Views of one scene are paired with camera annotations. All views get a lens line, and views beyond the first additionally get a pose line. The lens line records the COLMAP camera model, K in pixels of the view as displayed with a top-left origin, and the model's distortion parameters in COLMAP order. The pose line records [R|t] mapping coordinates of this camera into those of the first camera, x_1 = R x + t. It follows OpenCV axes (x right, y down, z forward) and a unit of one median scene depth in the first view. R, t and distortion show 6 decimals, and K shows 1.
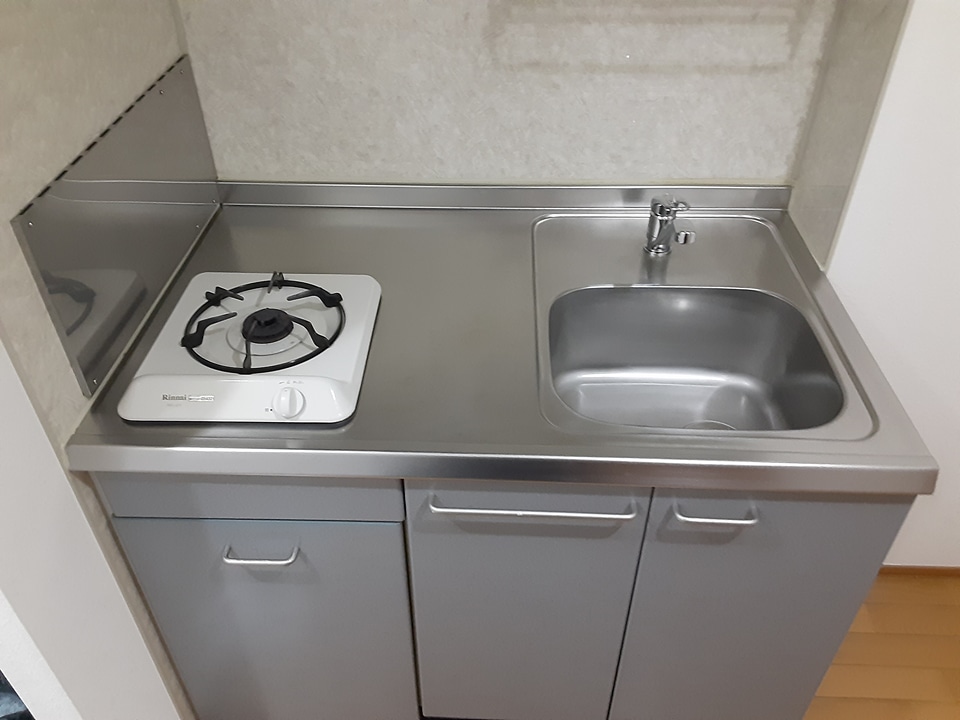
lens RADIAL K [[760.8, 0, 480.0], [0, 760.8, 360.0], [0, 0, 1]] dist [0.127284, -0.225658]
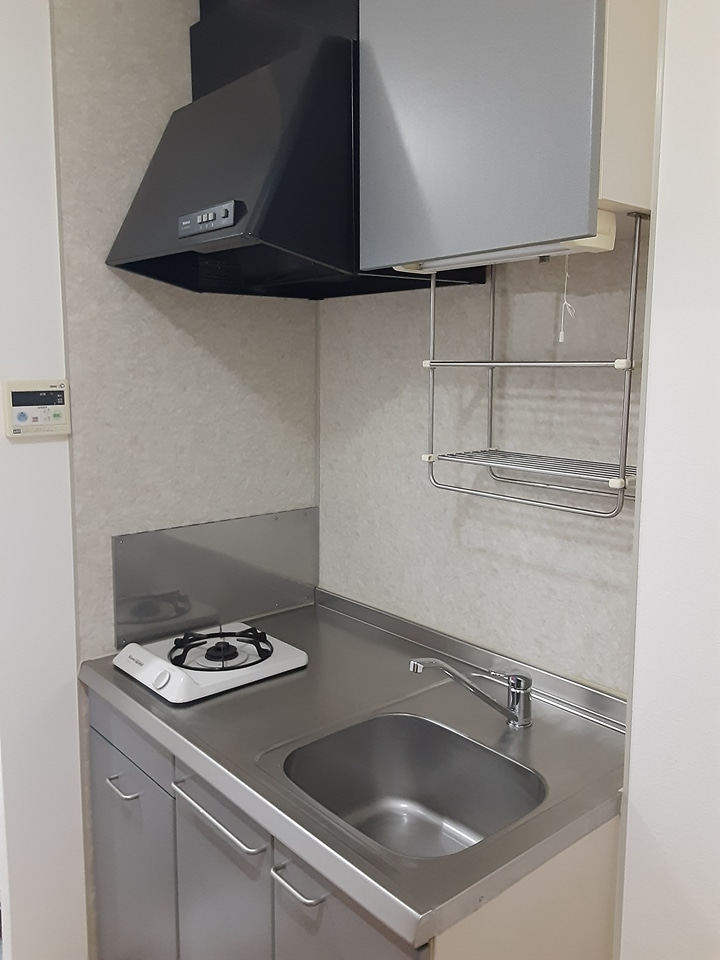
lens RADIAL K [[804.6, 0, 358.7], [0, 804.6, 454.8], [0, 0, 1]] dist [0.105386, -0.000494]
pose [[0.675821, 0.100405, -0.730195, 0.910295], [-0.466971, 0.824812, -0.318783, 0.016610], [0.570267, 0.556420, 0.604312, -0.036404]]
